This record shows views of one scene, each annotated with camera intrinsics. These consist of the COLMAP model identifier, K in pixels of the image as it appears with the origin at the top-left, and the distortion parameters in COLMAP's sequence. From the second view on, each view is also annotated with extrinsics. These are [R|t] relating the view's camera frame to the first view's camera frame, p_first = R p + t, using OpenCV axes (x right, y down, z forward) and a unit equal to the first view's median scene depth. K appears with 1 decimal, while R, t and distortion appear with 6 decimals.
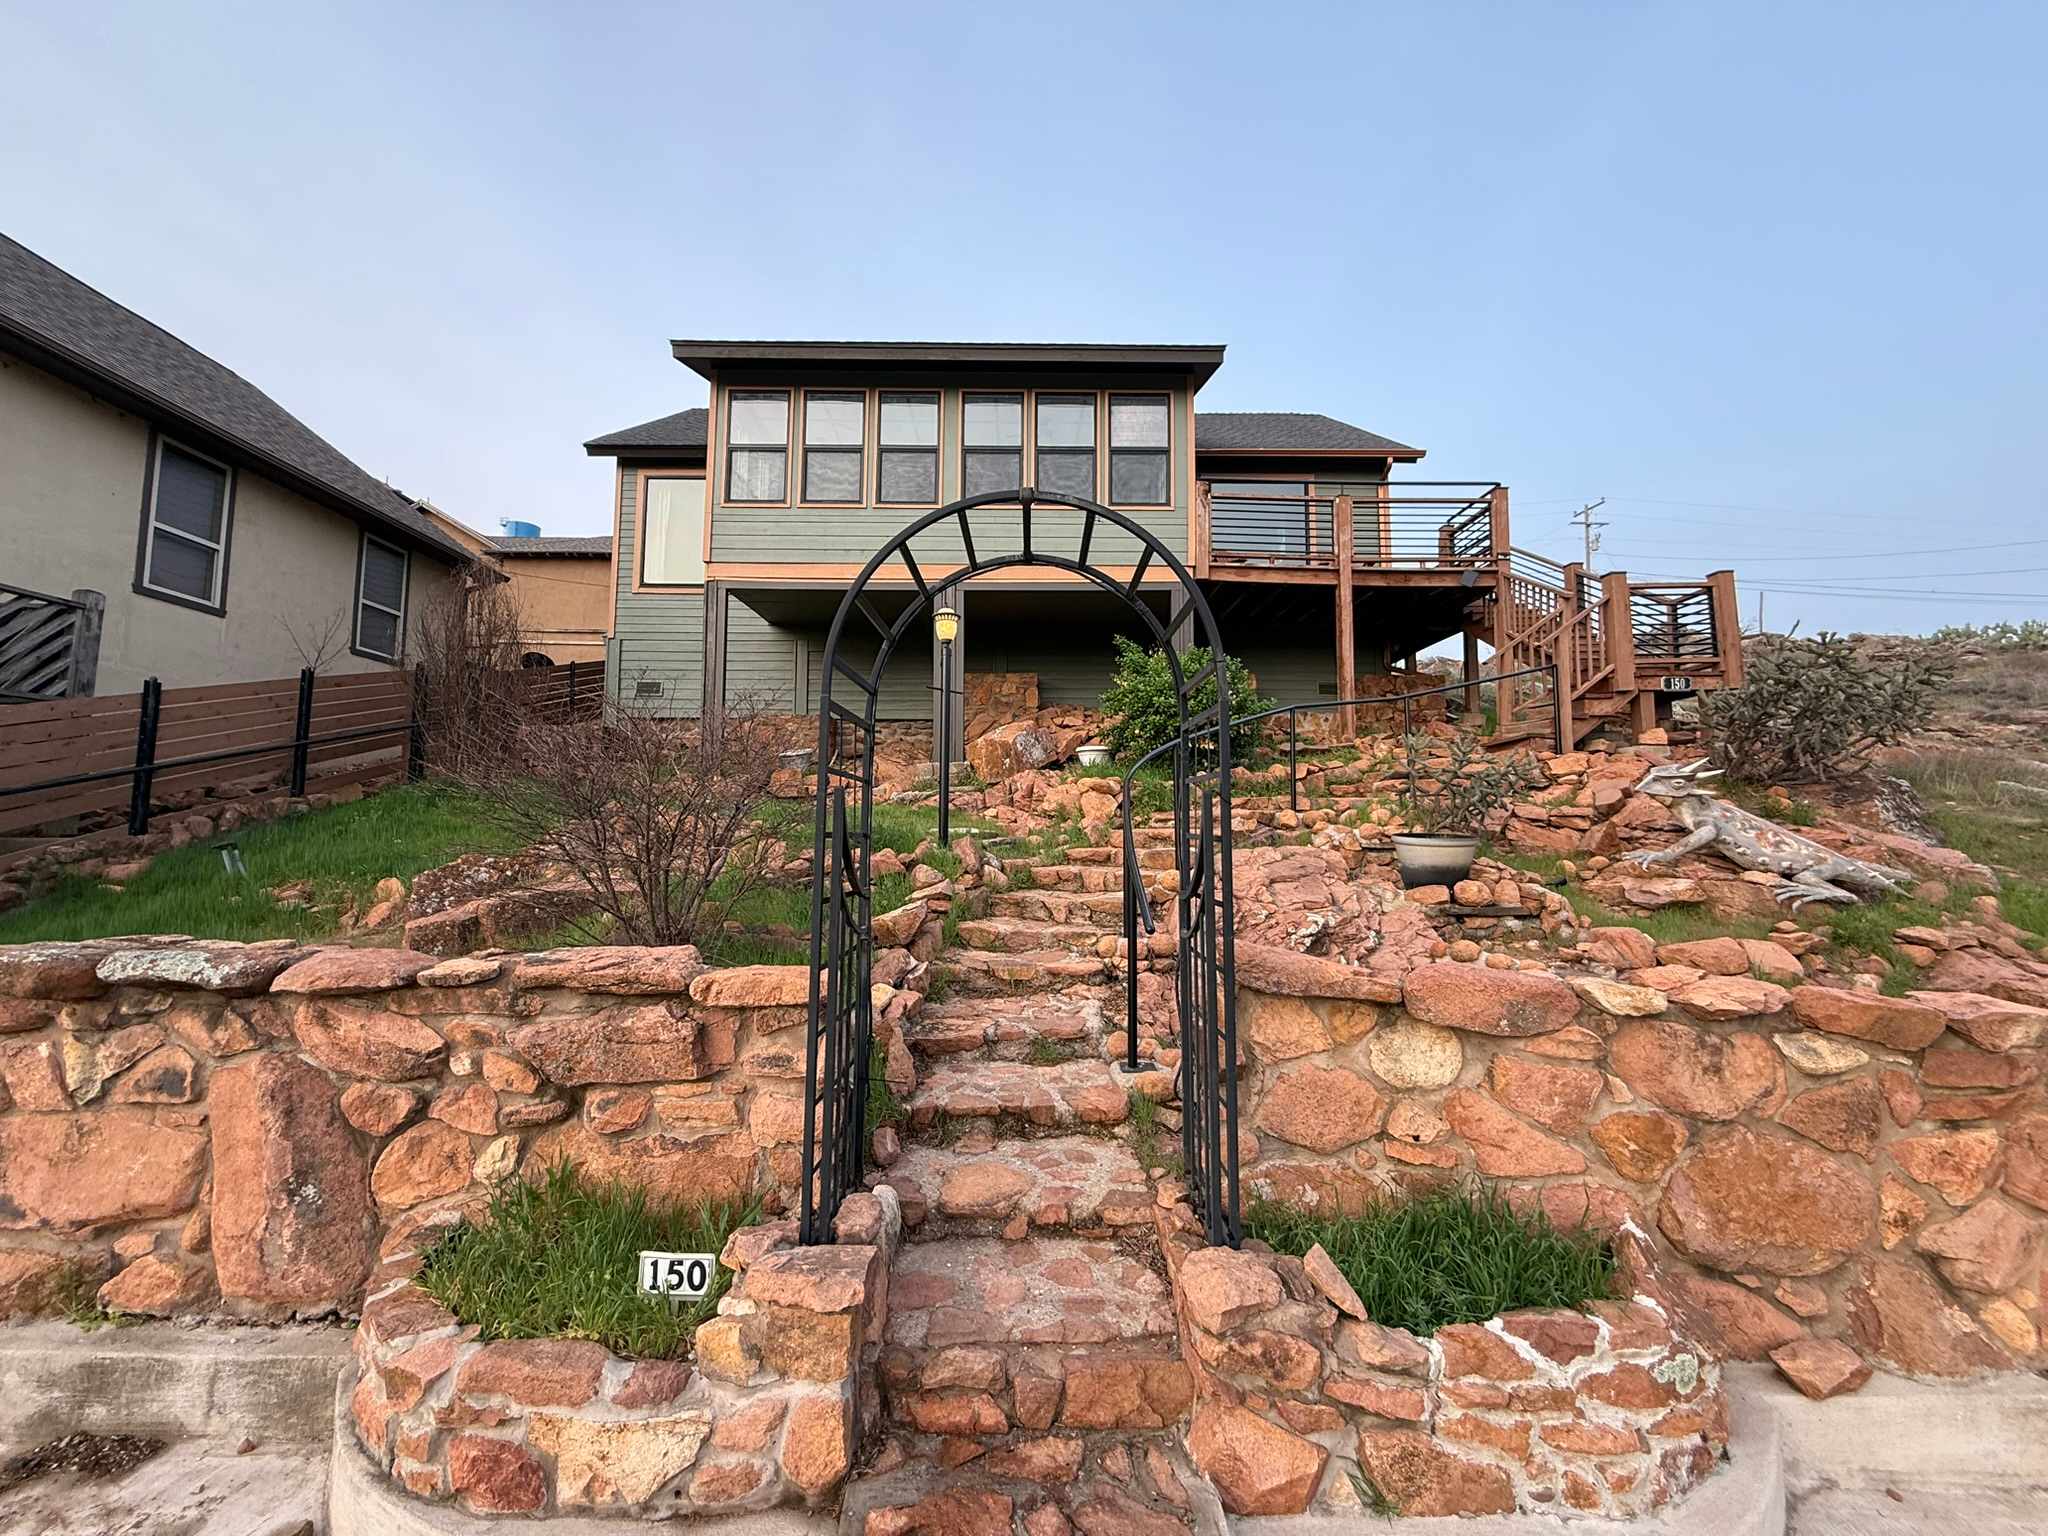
lens RADIAL K [[811.1, 0, 1019.7], [0, 811.1, 767.2], [0, 0, 1]] dist [-0.000411, 0.000244]
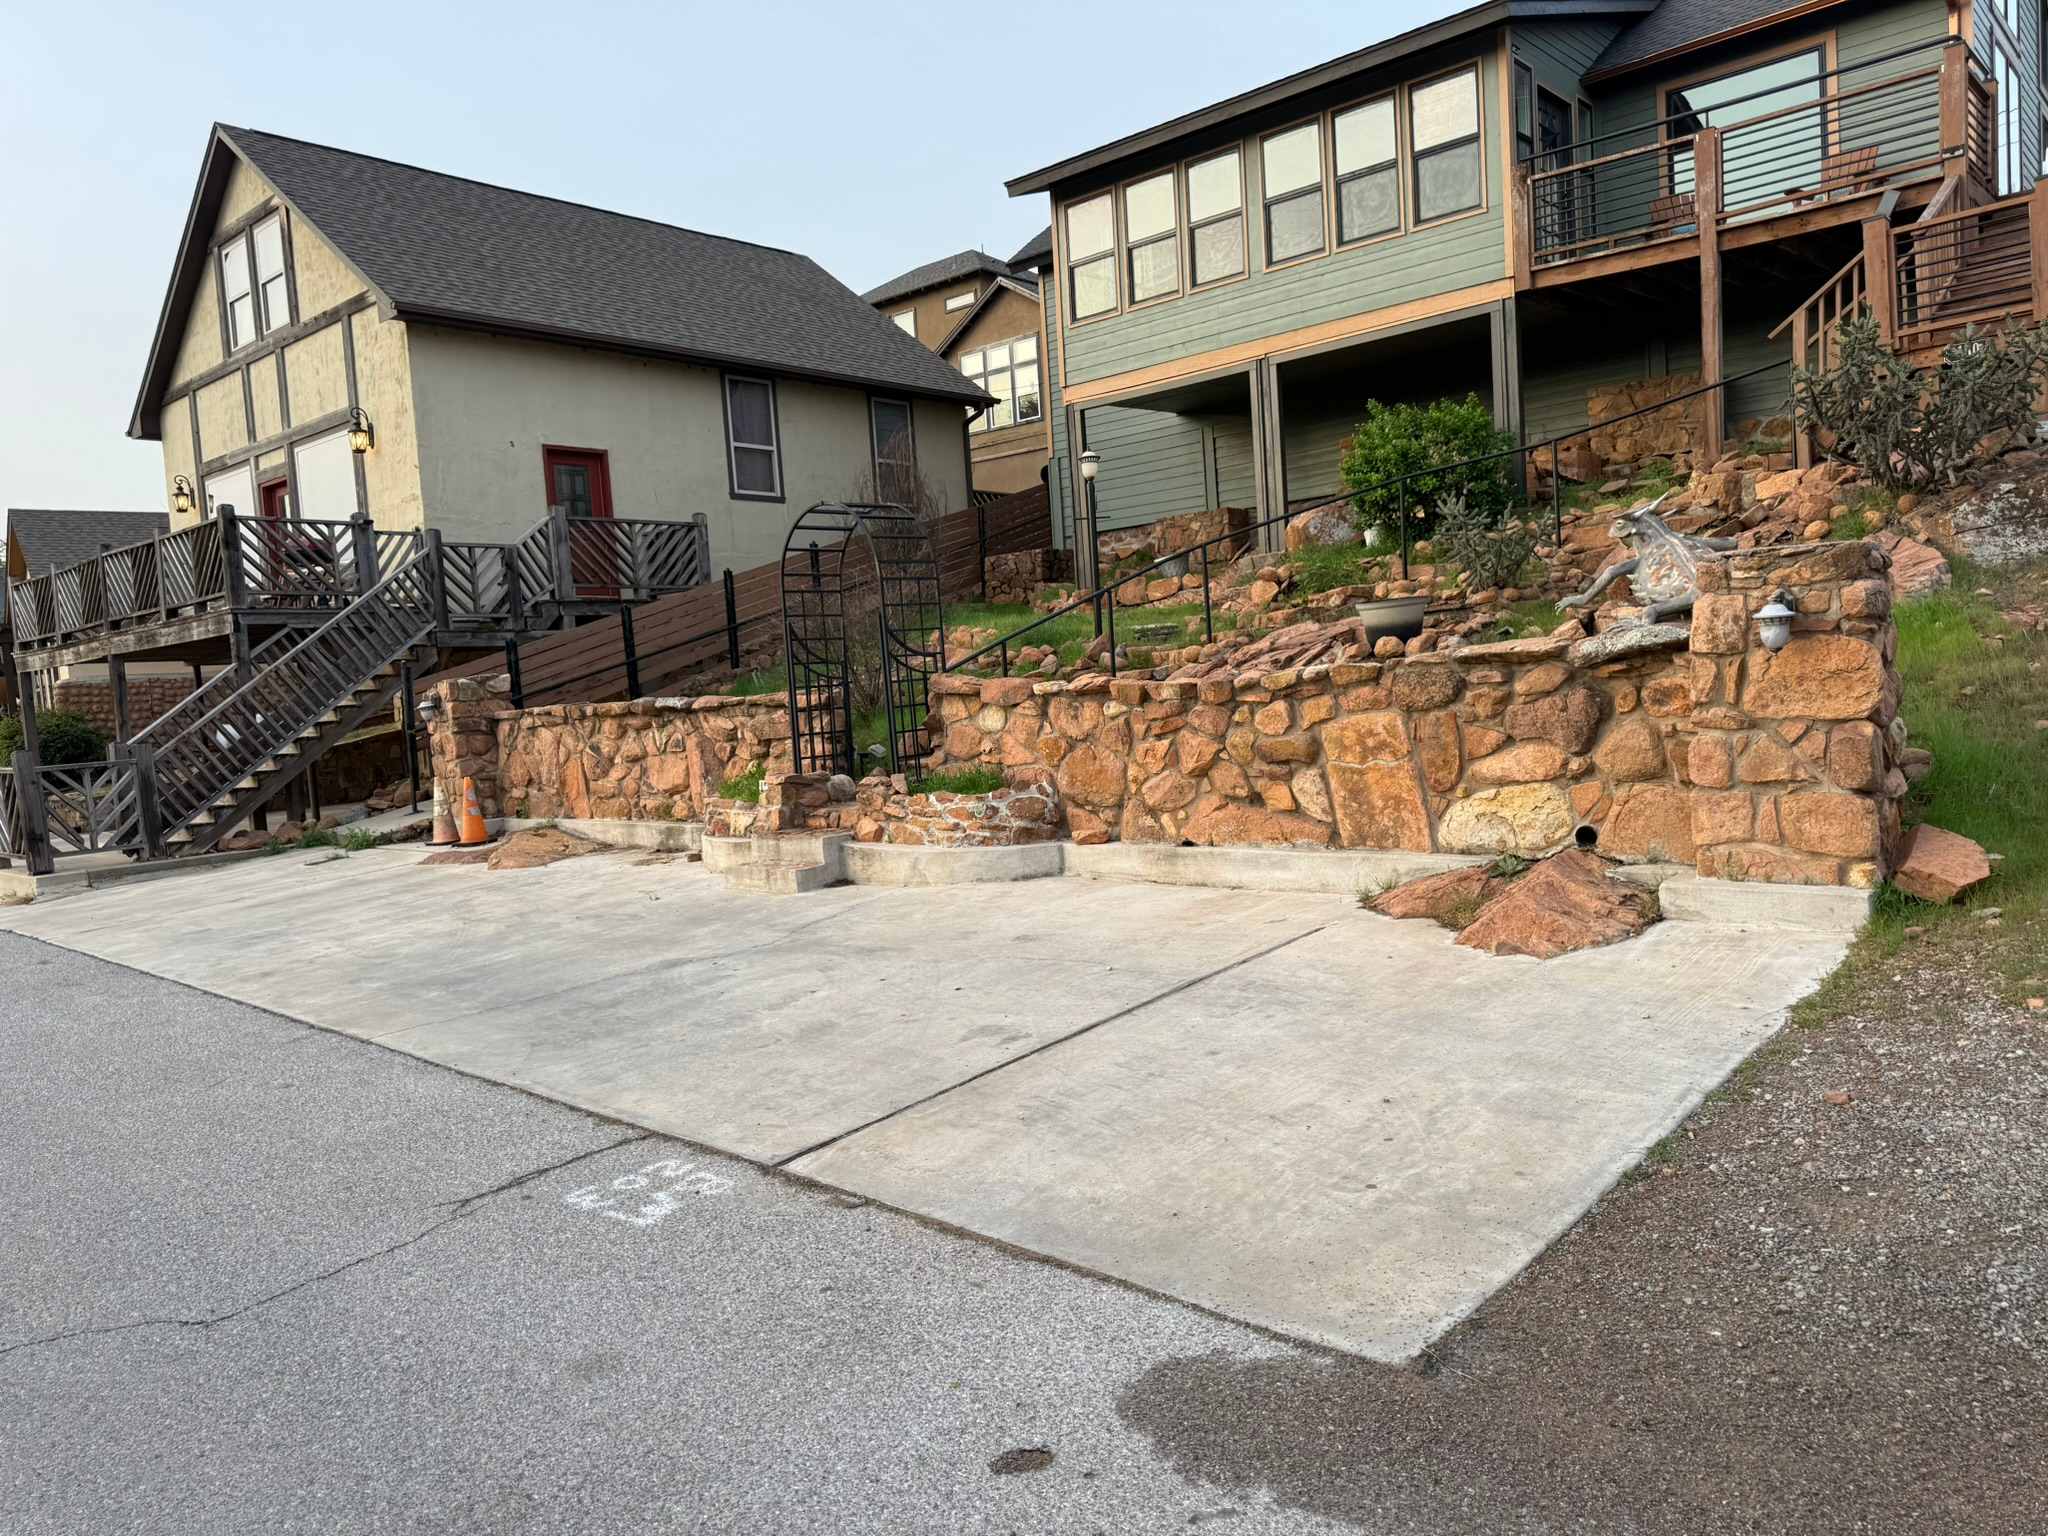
lens RADIAL K [[1438.3, 0, 1034.7], [0, 1438.3, 770.3], [0, 0, 1]] dist [0.039983, -0.042662]
pose [[0.741215, -0.009908, -0.671195, 1.752574], [0.122776, 0.985025, 0.121044, 0.016260], [0.659944, -0.172127, 0.731332, -1.006486]]
